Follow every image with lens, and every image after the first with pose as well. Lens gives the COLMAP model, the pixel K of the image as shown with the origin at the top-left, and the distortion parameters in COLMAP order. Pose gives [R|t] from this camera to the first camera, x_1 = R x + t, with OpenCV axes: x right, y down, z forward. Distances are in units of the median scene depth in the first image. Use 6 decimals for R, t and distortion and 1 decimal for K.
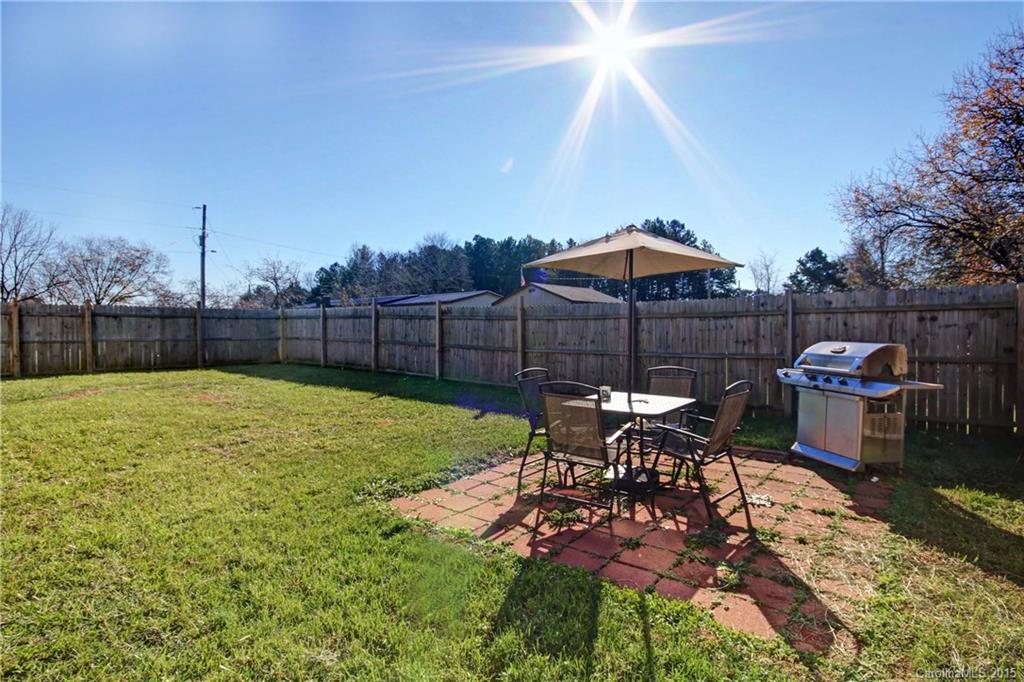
lens RADIAL K [[511.0, 0, 515.1], [0, 511.0, 339.6], [0, 0, 1]] dist [0.004806, -0.000256]
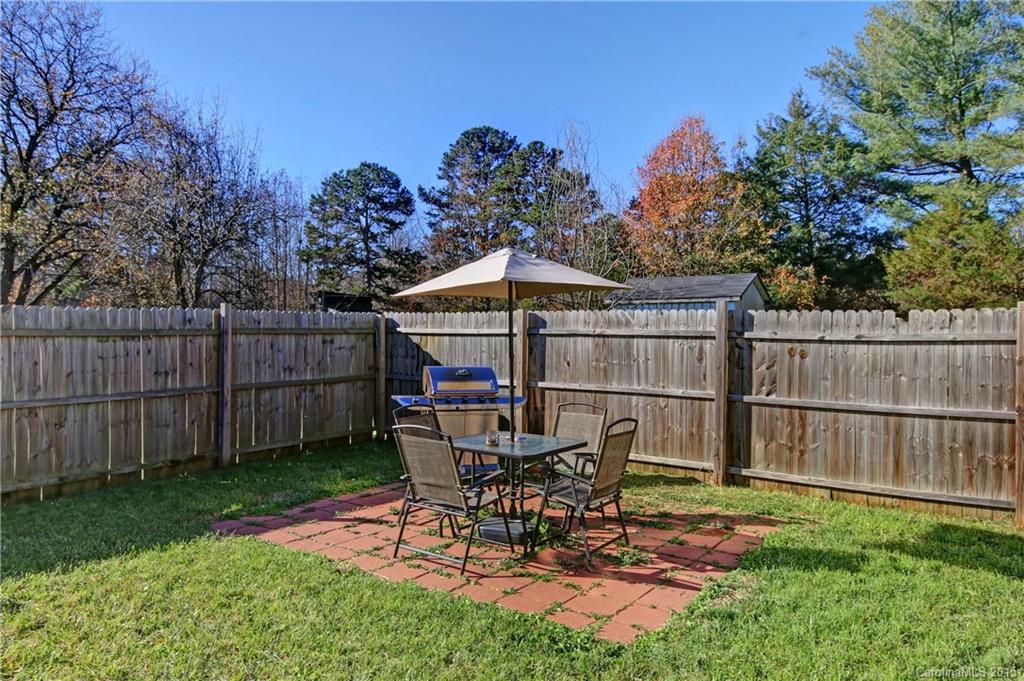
lens RADIAL K [[704.0, 0, 513.5], [0, 704.0, 339.2], [0, 0, 1]] dist [-0.003637, 0.000702]
pose [[-0.050052, 0.000922, 0.998746, -0.650691], [0.023374, 0.999727, 0.000248, -0.036269], [-0.998473, 0.023357, -0.050060, 0.685033]]
